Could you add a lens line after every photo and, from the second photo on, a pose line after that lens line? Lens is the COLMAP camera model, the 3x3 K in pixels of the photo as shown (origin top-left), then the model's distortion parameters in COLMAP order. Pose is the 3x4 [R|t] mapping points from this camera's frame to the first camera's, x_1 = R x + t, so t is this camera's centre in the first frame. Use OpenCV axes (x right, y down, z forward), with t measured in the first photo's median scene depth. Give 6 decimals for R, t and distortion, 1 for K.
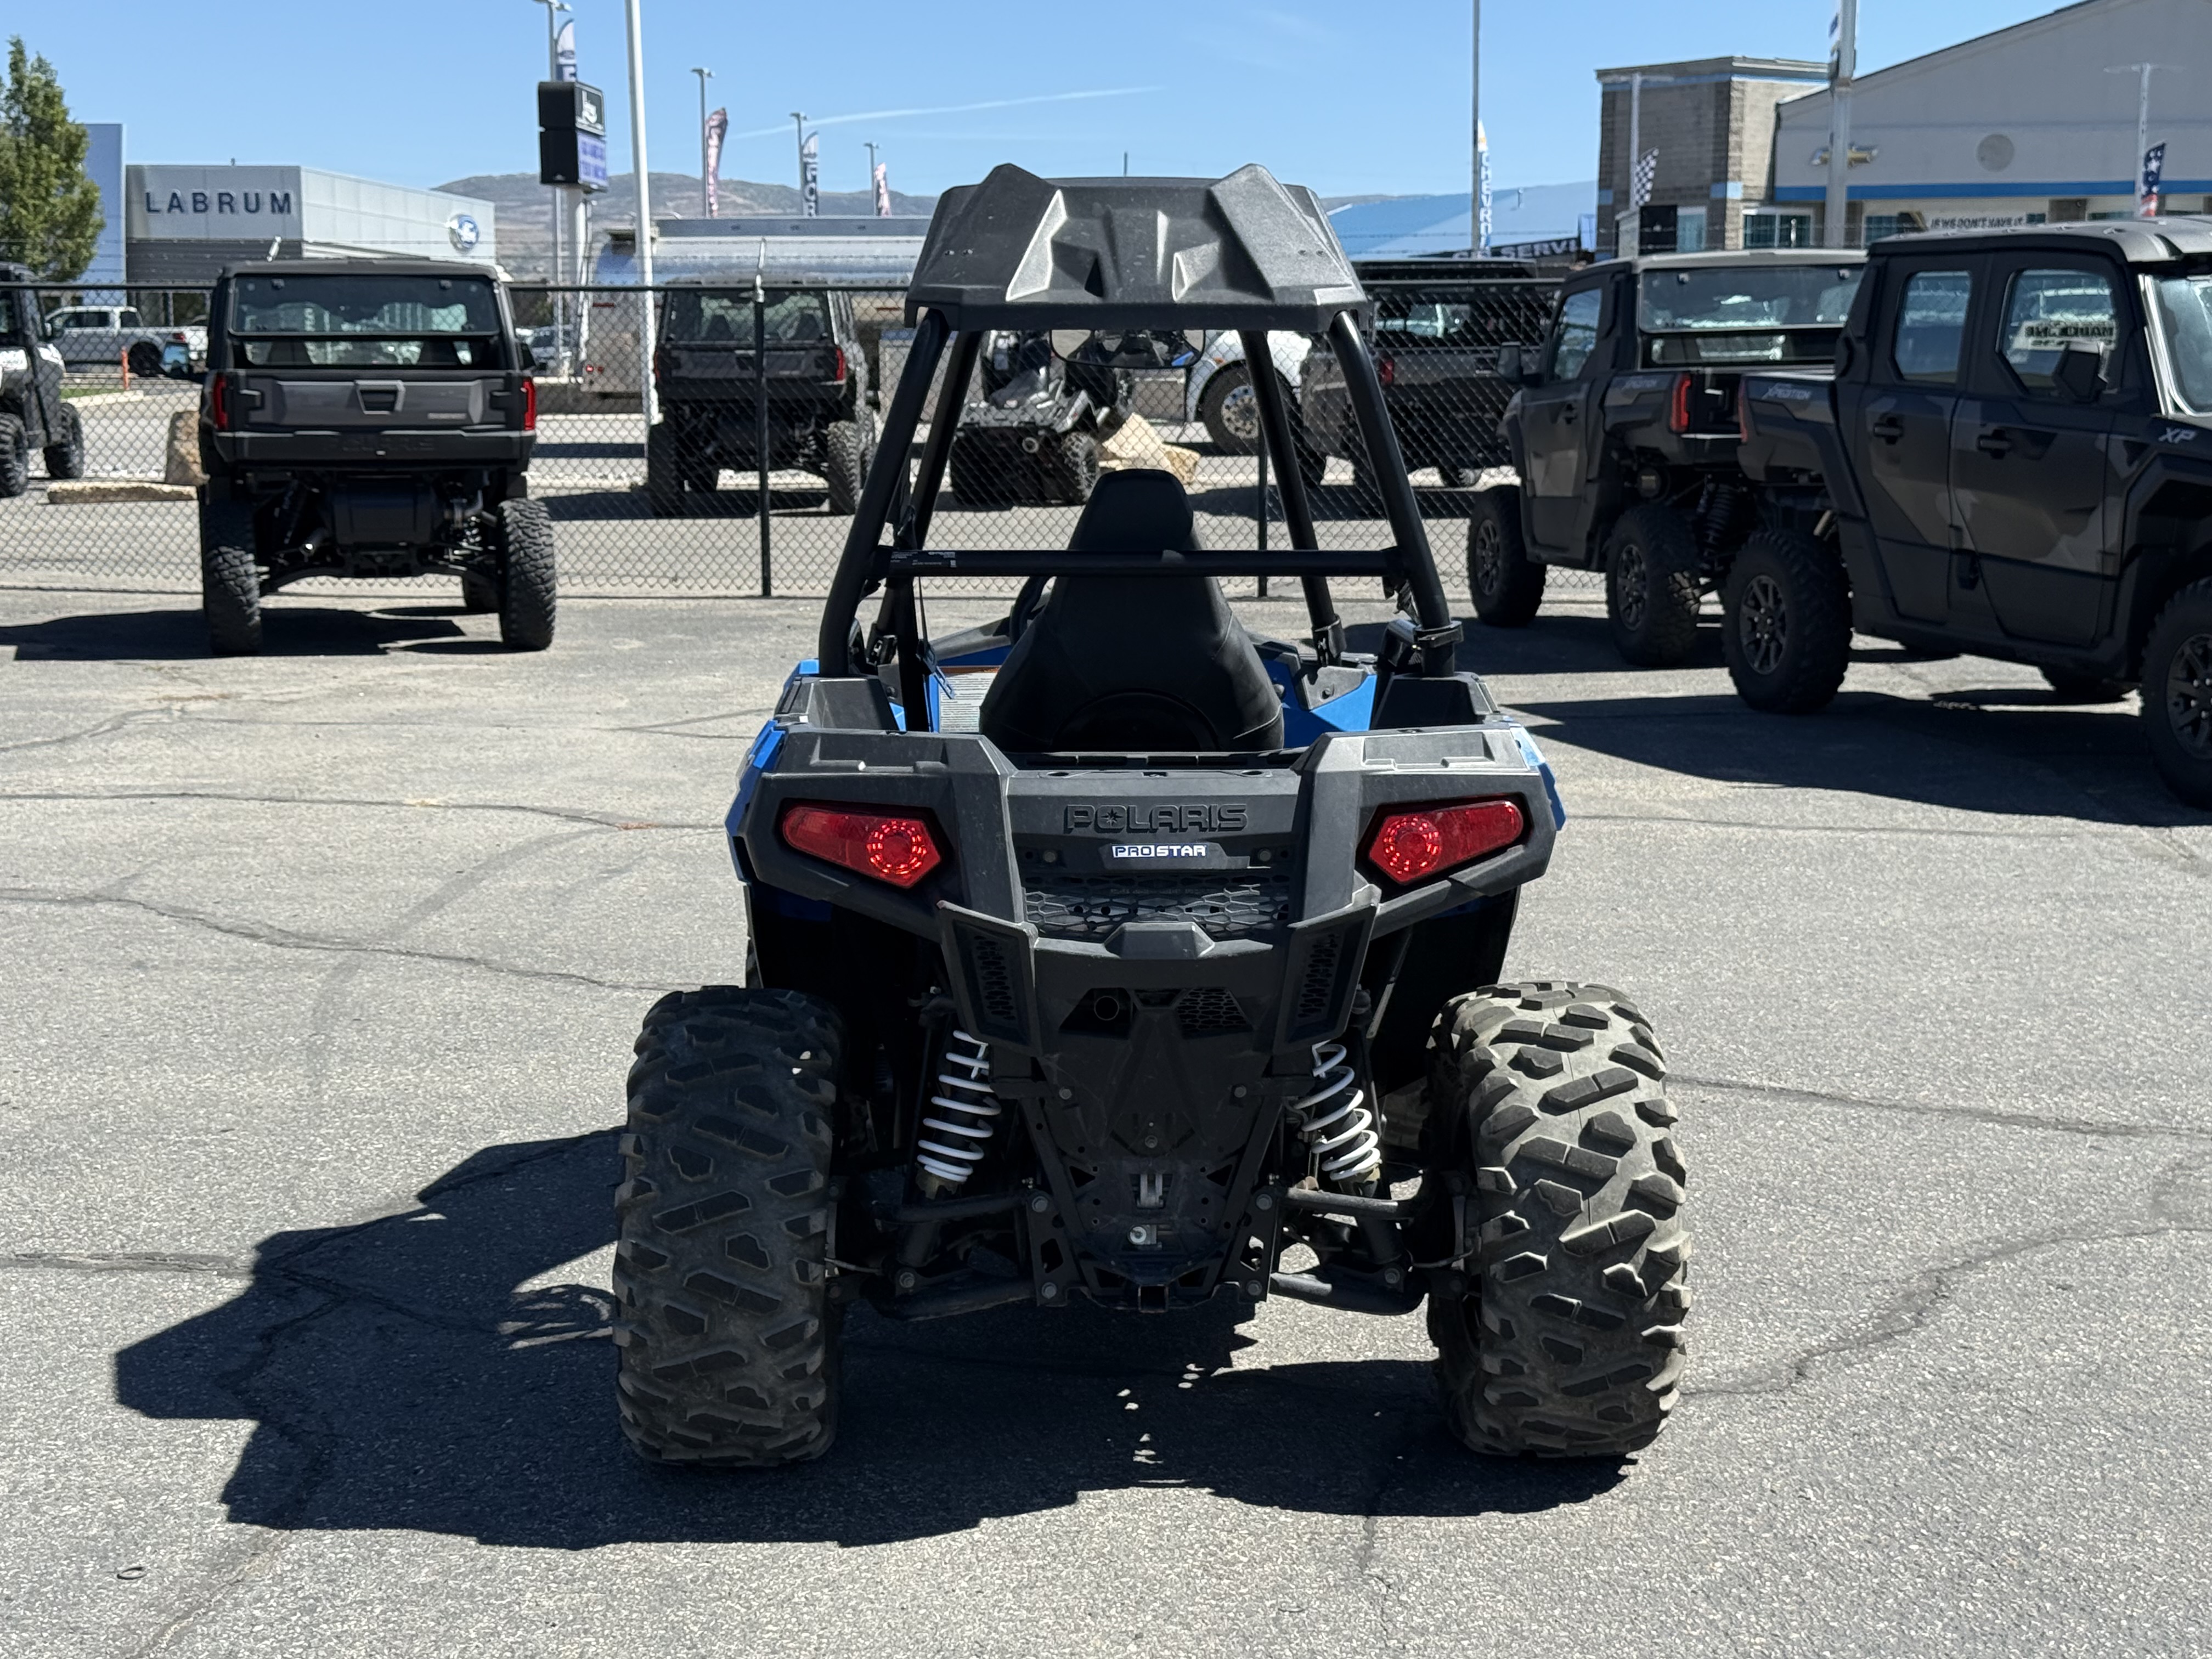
lens RADIAL K [[3218.0, 0, 1106.0], [0, 3218.0, 829.5], [0, 0, 1]] dist [0.154038, -0.131914]
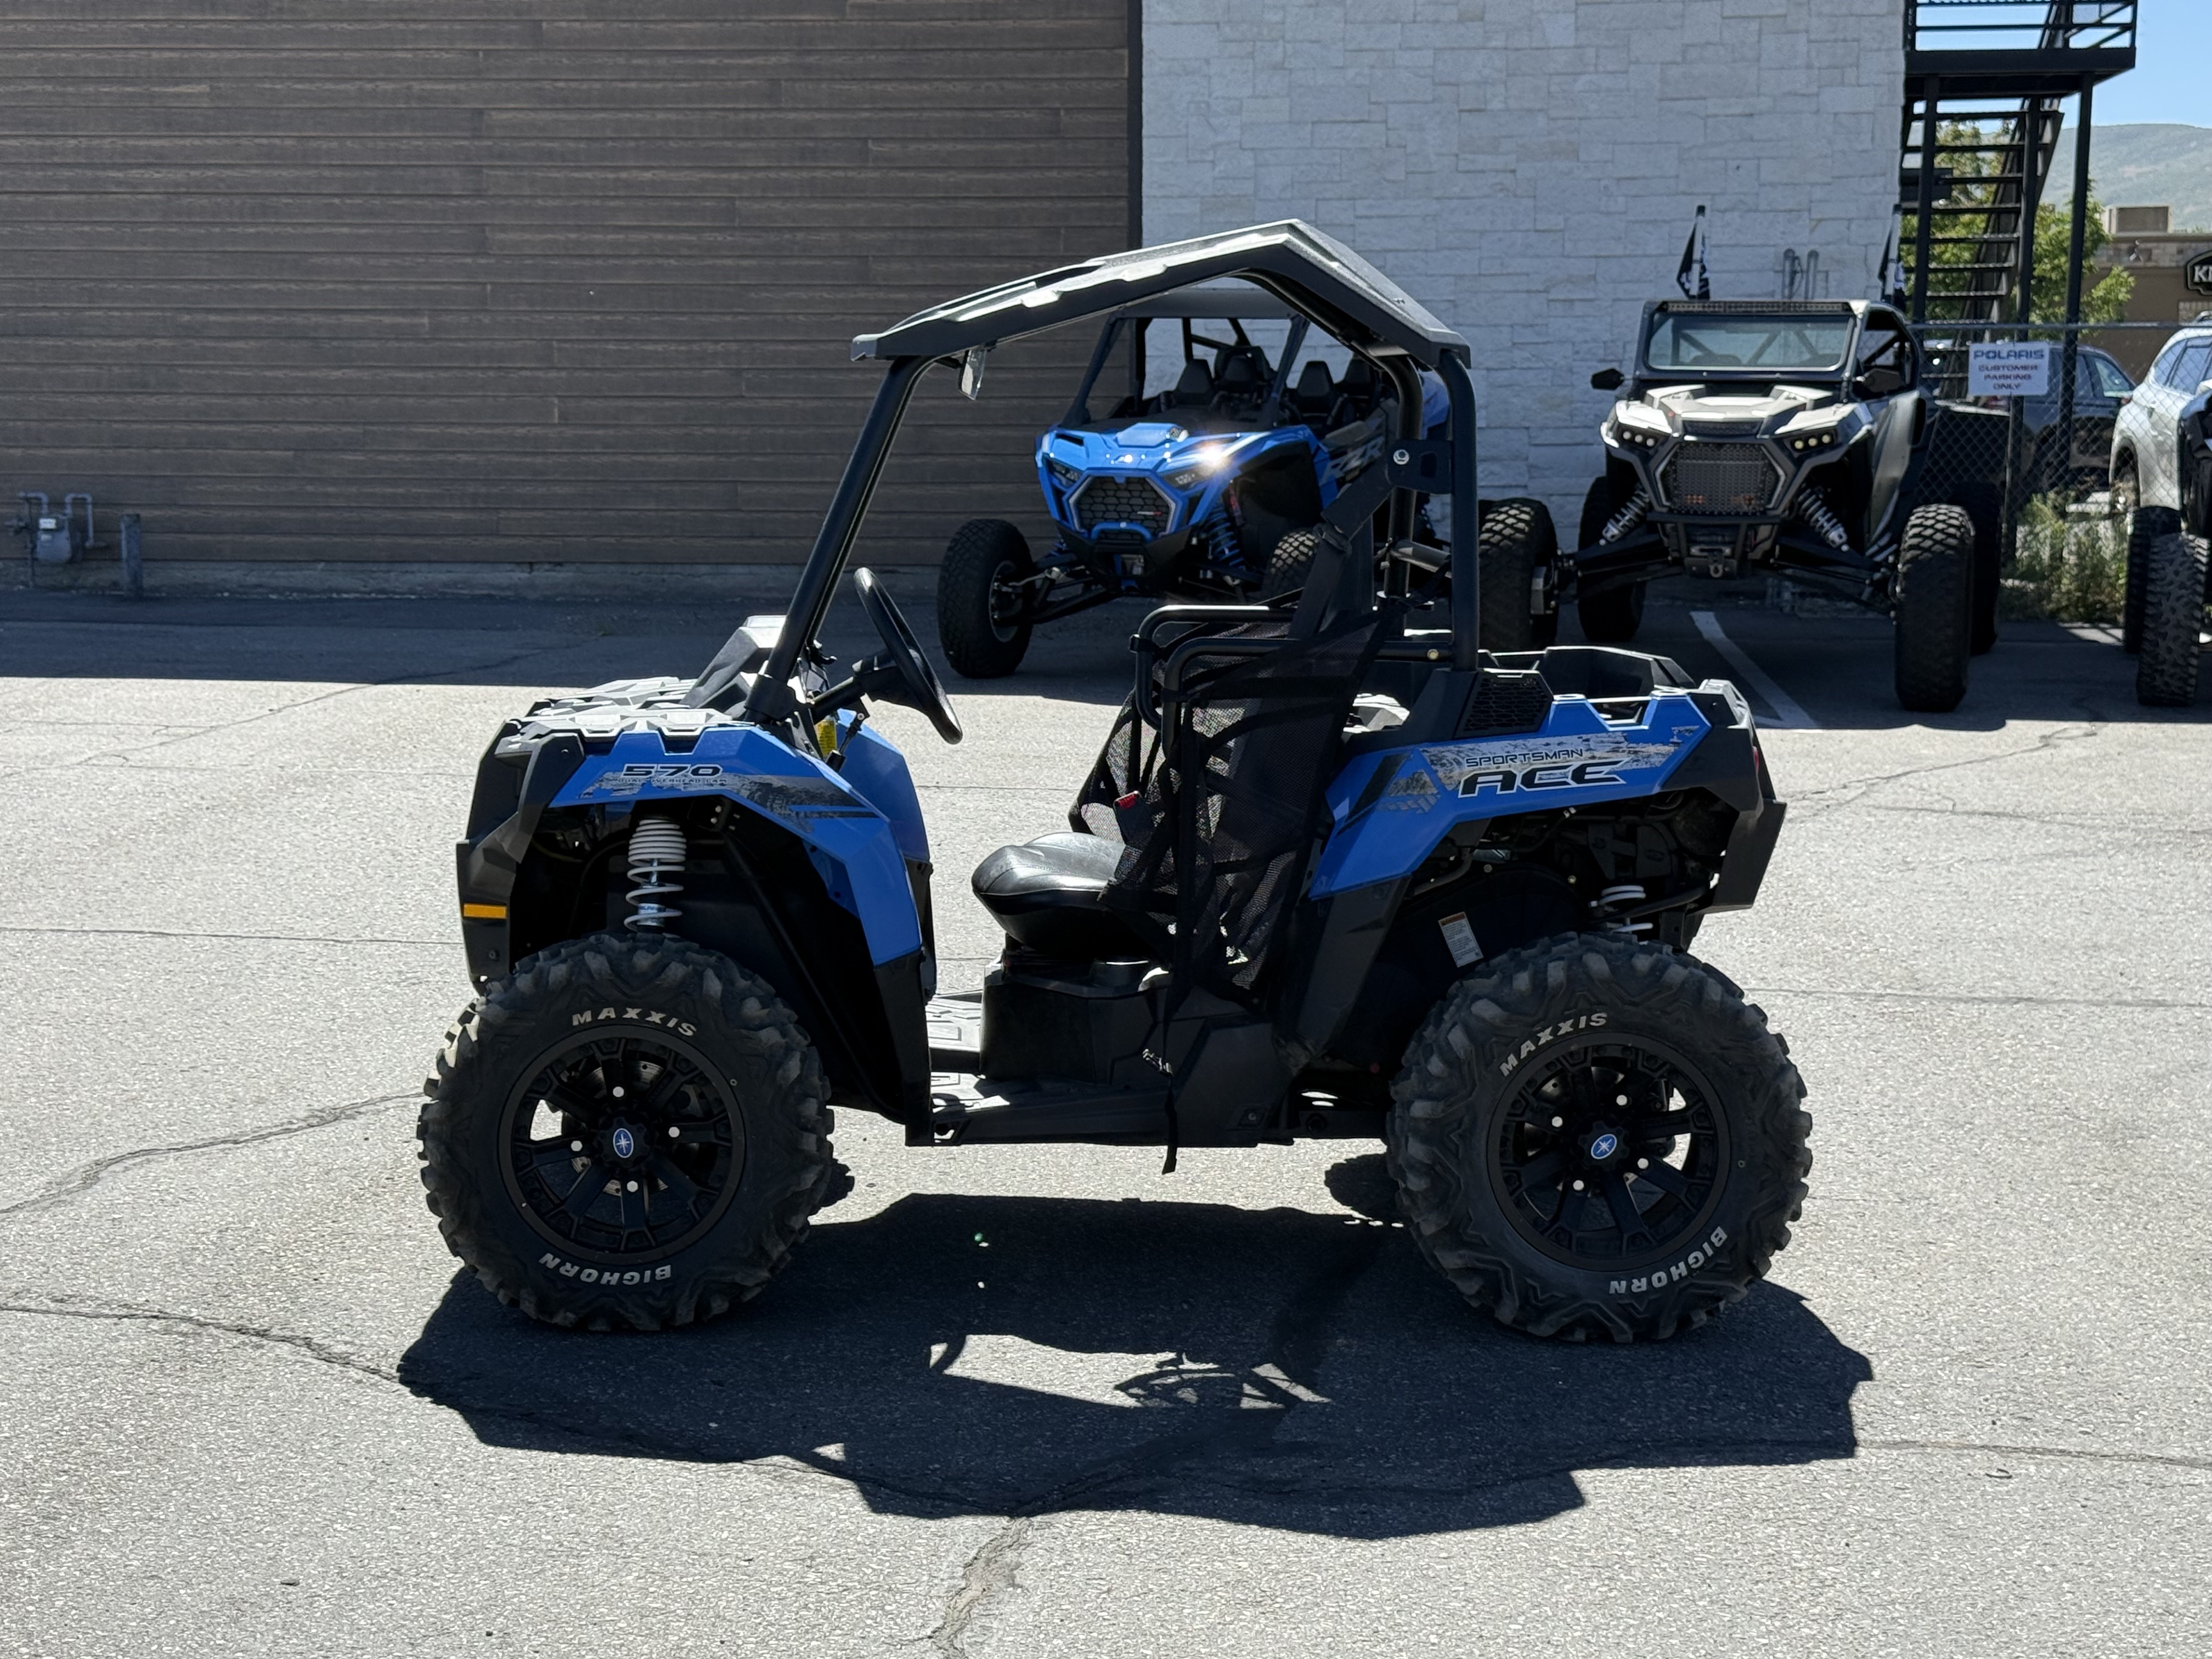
lens RADIAL K [[3219.2, 0, 1117.3], [0, 3219.2, 822.5], [0, 0, 1]] dist [0.196374, -0.450365]
pose [[-0.000859, -0.132455, 0.991189, -0.999740], [0.138269, 0.981653, 0.131301, -0.132114], [-0.990394, 0.137163, 0.017472, 0.902956]]
